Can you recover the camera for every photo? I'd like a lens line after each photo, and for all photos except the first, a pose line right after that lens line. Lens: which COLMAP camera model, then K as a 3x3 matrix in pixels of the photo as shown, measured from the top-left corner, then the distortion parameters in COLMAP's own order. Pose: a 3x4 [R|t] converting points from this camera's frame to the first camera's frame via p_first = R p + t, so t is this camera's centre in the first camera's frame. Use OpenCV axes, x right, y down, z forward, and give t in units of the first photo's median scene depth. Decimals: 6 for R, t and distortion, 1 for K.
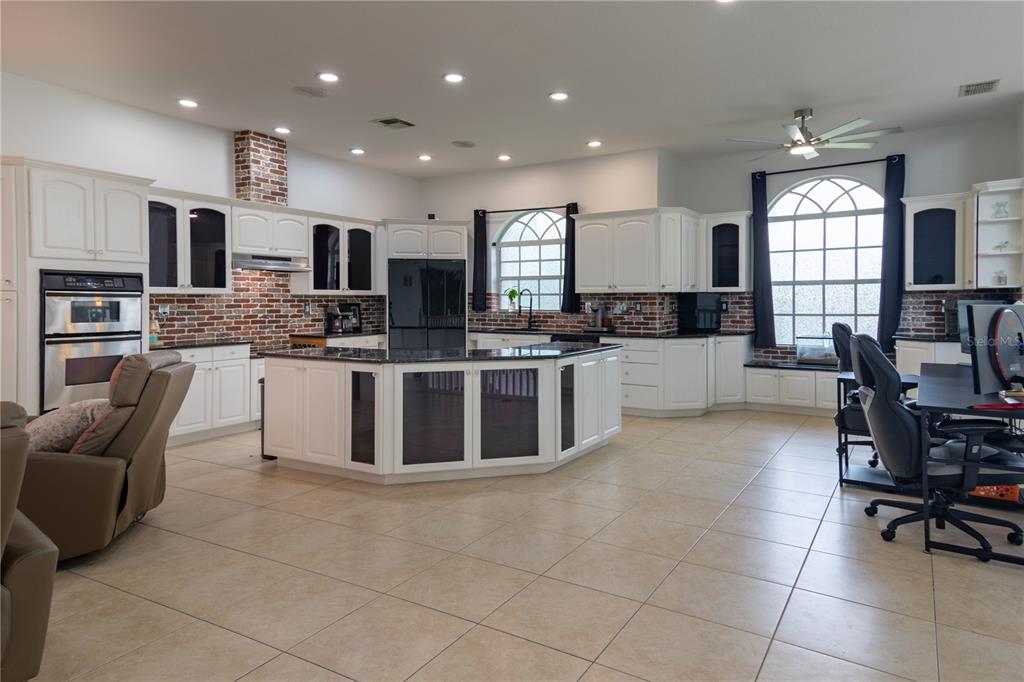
lens RADIAL K [[635.2, 0, 533.2], [0, 635.2, 308.8], [0, 0, 1]] dist [0.100828, -0.004090]
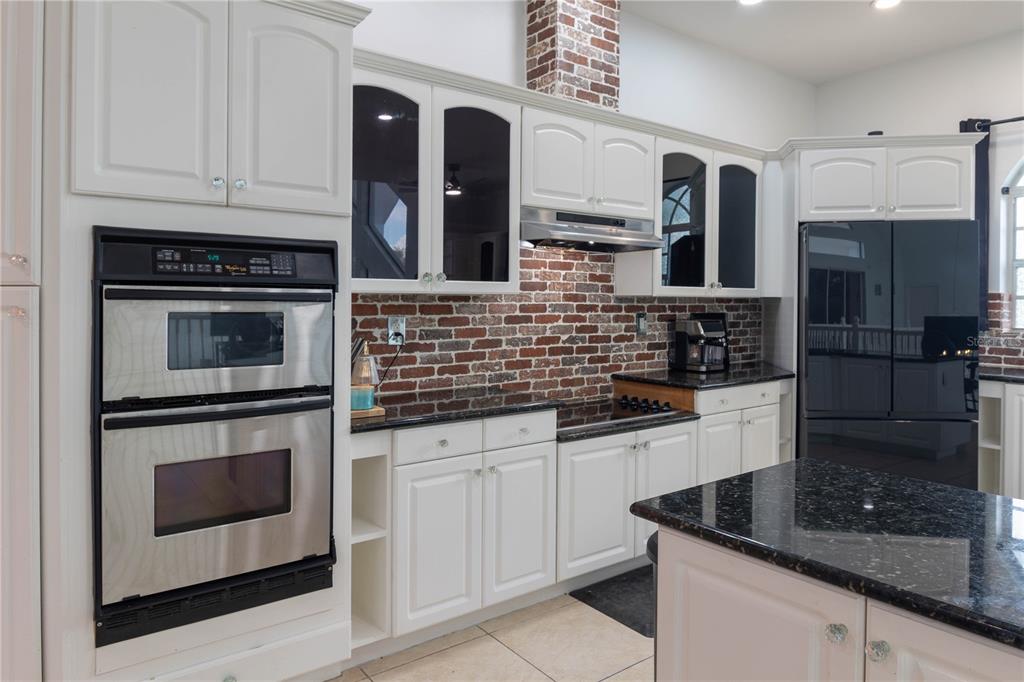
lens RADIAL K [[676.9, 0, 543.0], [0, 676.9, 305.8], [0, 0, 1]] dist [-0.009575, 0.000158]
pose [[0.935887, 0.005364, -0.352259, -0.266450], [-0.009197, 0.999915, -0.009208, -0.010027], [0.352179, 0.011857, 0.935857, 0.529906]]
